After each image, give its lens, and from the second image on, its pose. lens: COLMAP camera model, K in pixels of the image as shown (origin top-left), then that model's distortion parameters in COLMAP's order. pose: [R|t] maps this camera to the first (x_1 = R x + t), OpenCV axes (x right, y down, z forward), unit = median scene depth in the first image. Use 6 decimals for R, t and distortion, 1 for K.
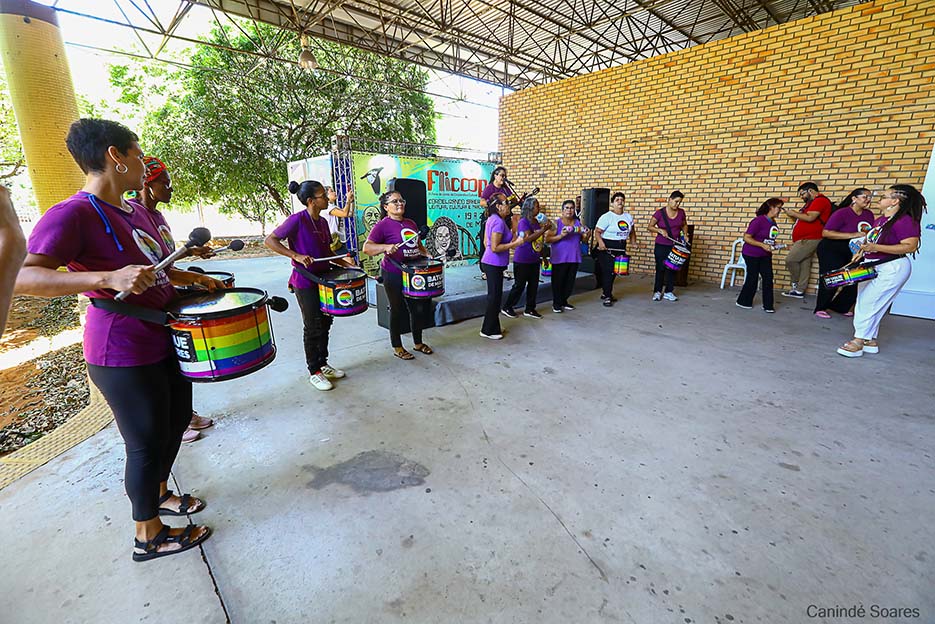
lens RADIAL K [[412.8, 0, 467.5], [0, 412.8, 312.0], [0, 0, 1]] dist [-0.000108, -0.000165]
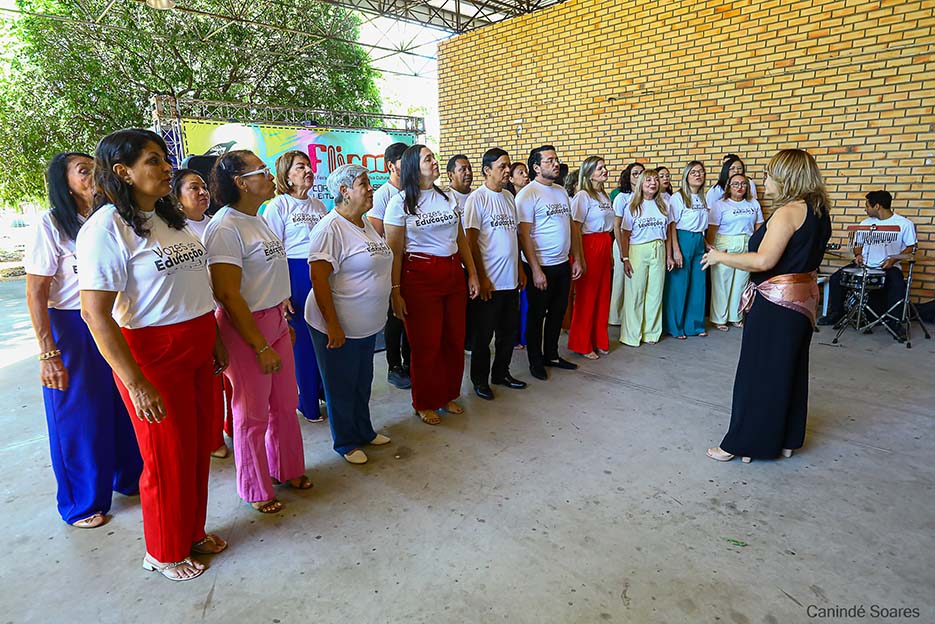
lens RADIAL K [[539.8, 0, 467.5], [0, 539.8, 312.0], [0, 0, 1]] dist [-0.003146, -0.000612]
pose [[0.999293, -0.029989, 0.022667, 0.141689], [0.030689, 0.999041, -0.031232, -0.021689], [-0.021708, 0.031905, 0.999255, 0.086424]]
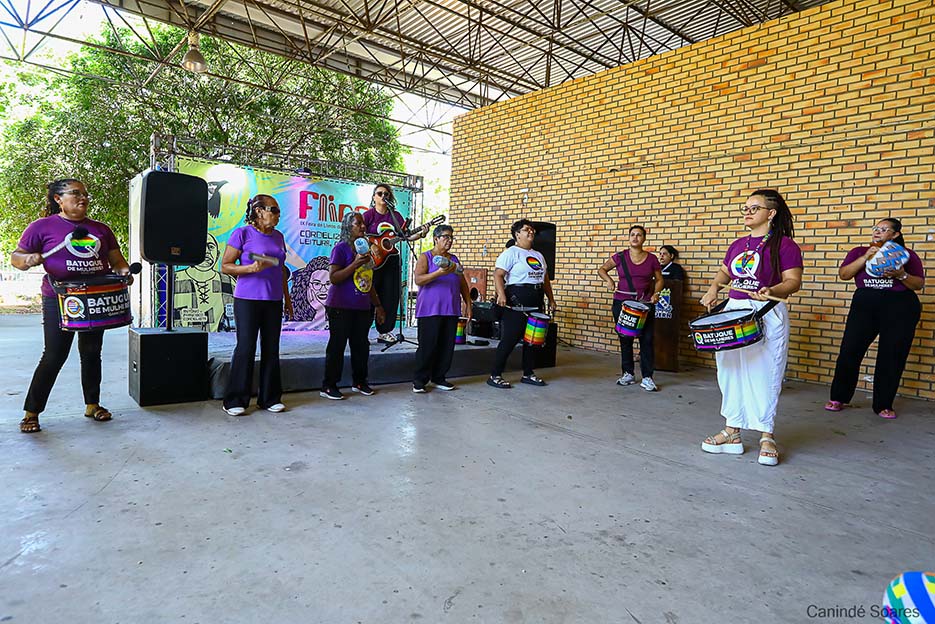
lens RADIAL K [[566.3, 0, 467.5], [0, 566.3, 312.0], [0, 0, 1]] dist [-0.006640, 0.001757]
pose [[0.998445, 0.042192, -0.036434, 0.231517], [-0.048418, 0.980261, -0.191690, 0.034655], [0.027627, 0.193156, 0.980779, 0.088145]]
